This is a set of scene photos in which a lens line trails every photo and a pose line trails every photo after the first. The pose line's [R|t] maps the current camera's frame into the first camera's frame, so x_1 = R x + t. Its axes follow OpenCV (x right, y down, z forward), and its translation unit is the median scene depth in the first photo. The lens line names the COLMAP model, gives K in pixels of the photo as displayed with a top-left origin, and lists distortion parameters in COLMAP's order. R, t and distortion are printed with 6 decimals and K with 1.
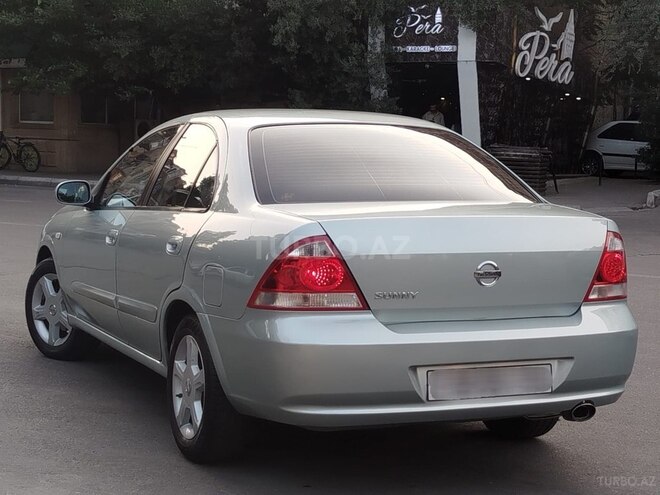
lens RADIAL K [[1426.2, 0, 330.0], [0, 1426.2, 247.5], [0, 0, 1]] dist [0.370608, -1.918651]
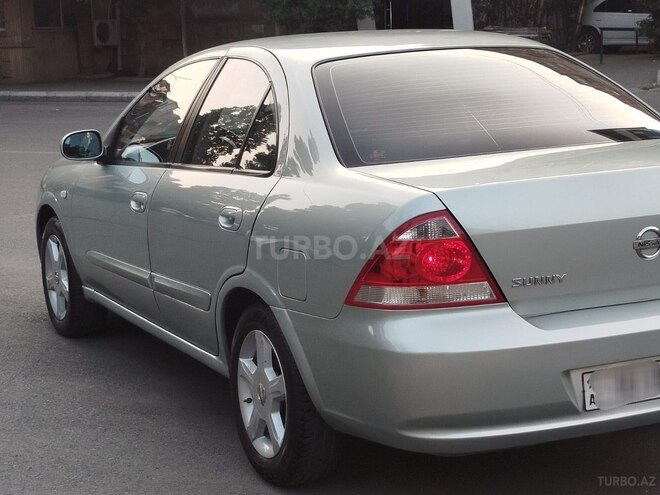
lens RADIAL K [[1426.2, 0, 330.0], [0, 1426.2, 247.5], [0, 0, 1]] dist [0.370608, -1.918651]
pose [[0.997507, -0.063083, 0.031638, -0.079695], [0.060137, 0.994417, 0.086707, -0.051958], [-0.036931, -0.084588, 0.995731, 0.199099]]
